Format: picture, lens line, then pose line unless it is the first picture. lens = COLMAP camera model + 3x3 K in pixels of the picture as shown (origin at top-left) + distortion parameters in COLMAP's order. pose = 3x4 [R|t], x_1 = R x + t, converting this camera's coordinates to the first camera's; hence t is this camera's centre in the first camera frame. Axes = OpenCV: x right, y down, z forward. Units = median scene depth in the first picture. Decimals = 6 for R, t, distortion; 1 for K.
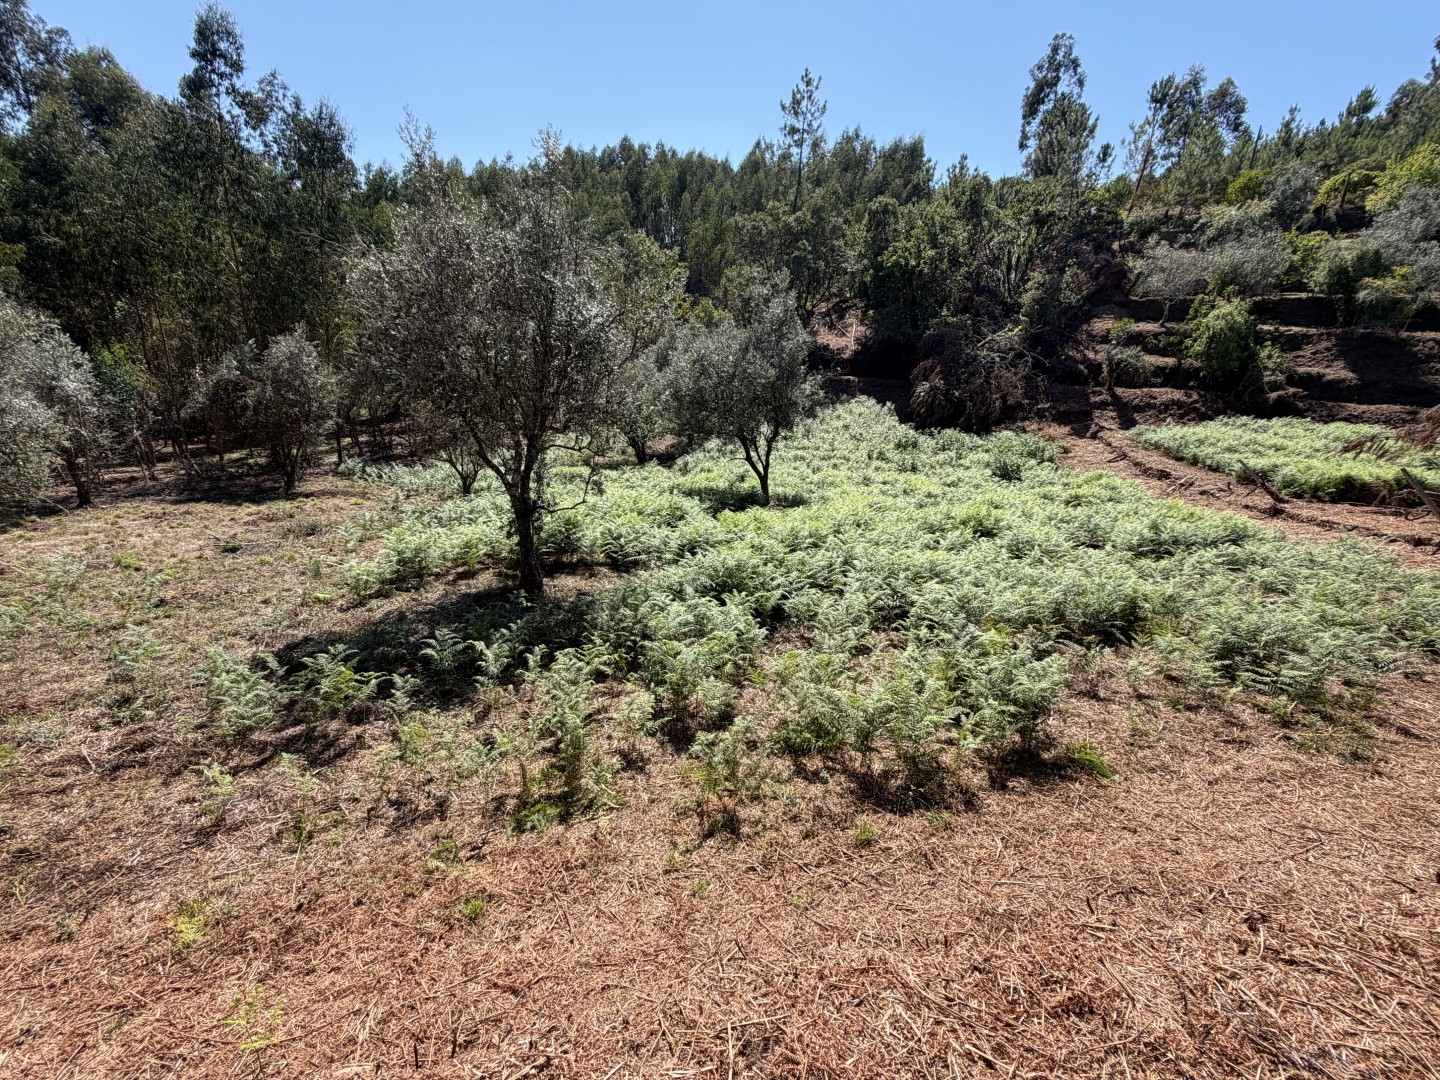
lens RADIAL K [[677.8, 0, 720.8], [0, 677.8, 542.2], [0, 0, 1]] dist [-0.000056, -0.000621]
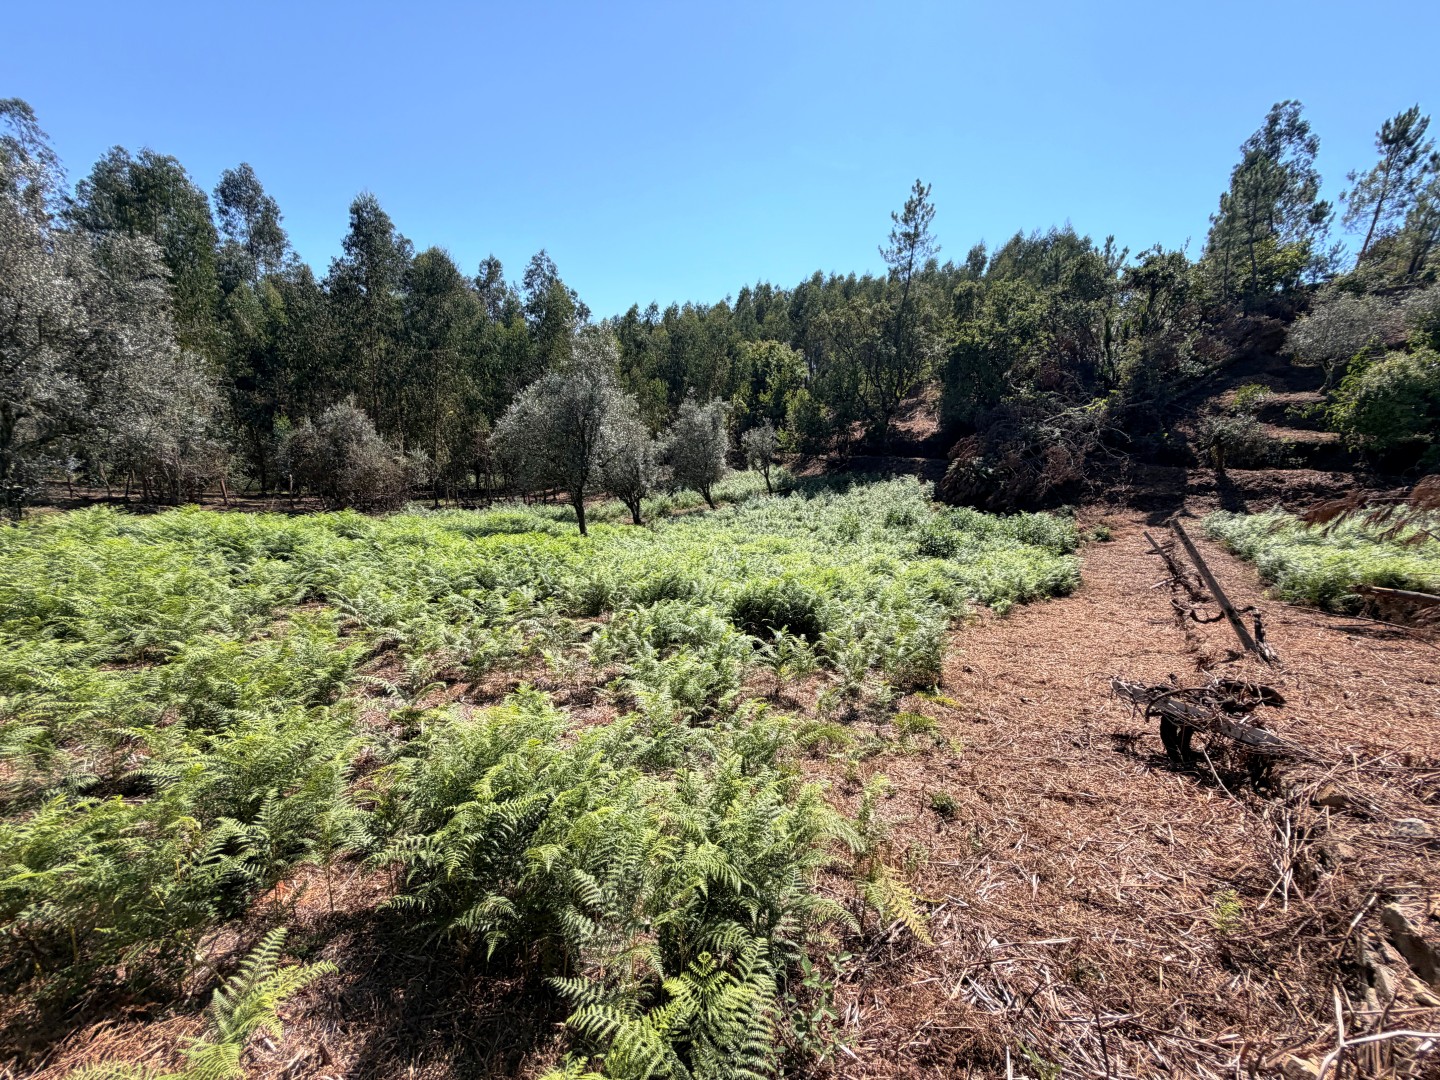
lens RADIAL K [[578.5, 0, 721.3], [0, 578.5, 540.5], [0, 0, 1]] dist [0.000886, -0.000663]
pose [[0.910017, 0.069644, -0.408678, 0.310639], [-0.123460, 0.986587, -0.106785, -0.001501], [0.395760, 0.147631, 0.906410, 0.161602]]
